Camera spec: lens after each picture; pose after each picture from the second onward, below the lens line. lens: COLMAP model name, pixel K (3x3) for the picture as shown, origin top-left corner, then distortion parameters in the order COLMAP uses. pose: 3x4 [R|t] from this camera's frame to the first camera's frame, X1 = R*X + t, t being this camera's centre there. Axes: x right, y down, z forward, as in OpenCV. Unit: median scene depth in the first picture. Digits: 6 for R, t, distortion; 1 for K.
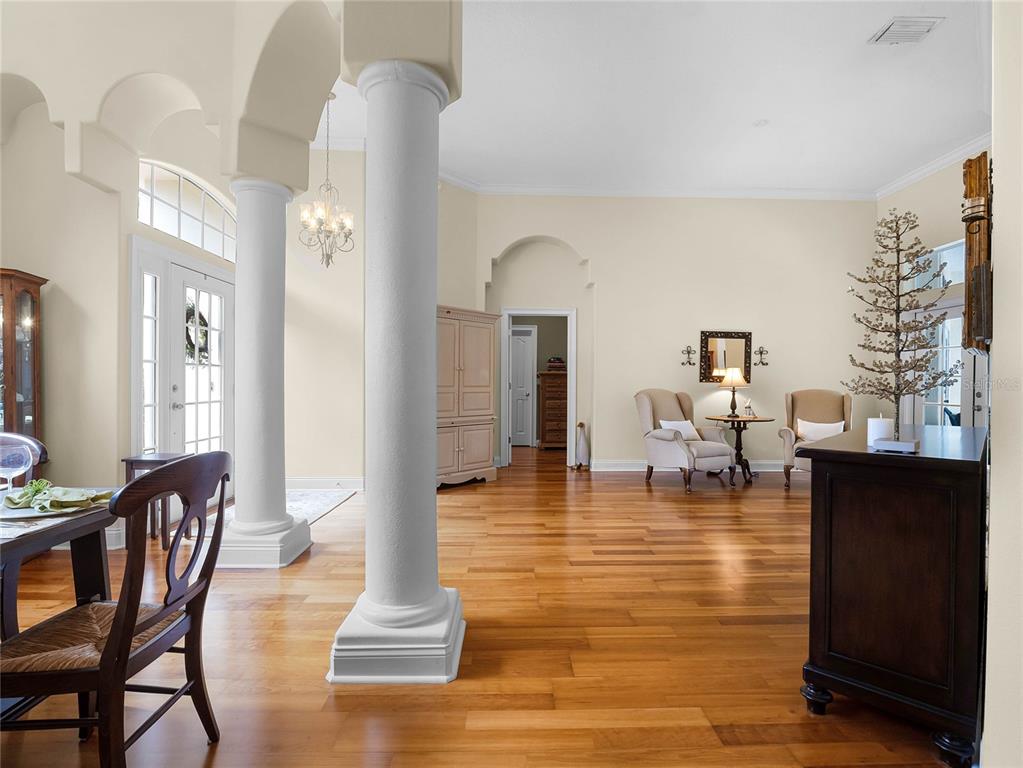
lens RADIAL K [[486.3, 0, 511.5], [0, 486.3, 384.0], [0, 0, 1]] dist [-0.017145, -0.000021]
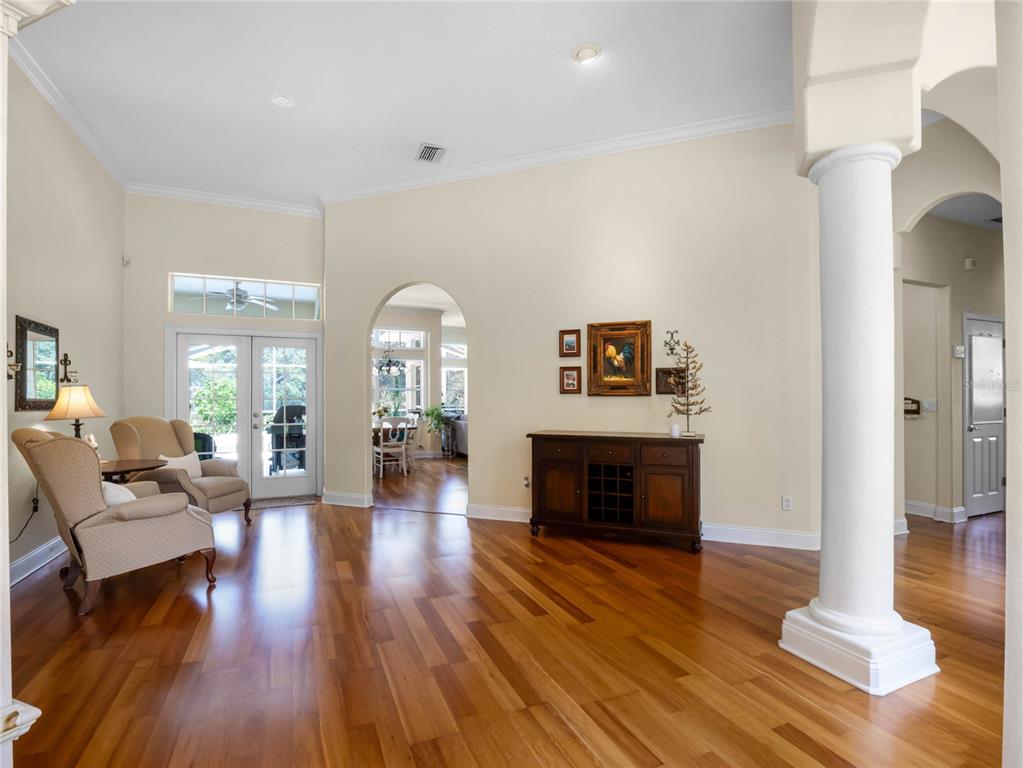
lens RADIAL K [[486.3, 0, 511.5], [0, 486.3, 384.0], [0, 0, 1]] dist [-0.017145, -0.000021]
pose [[-0.392517, 0.021867, 0.919485, -0.384801], [0.000692, 0.999724, -0.023480, -0.026385], [-0.919744, -0.008580, -0.392424, 0.887031]]
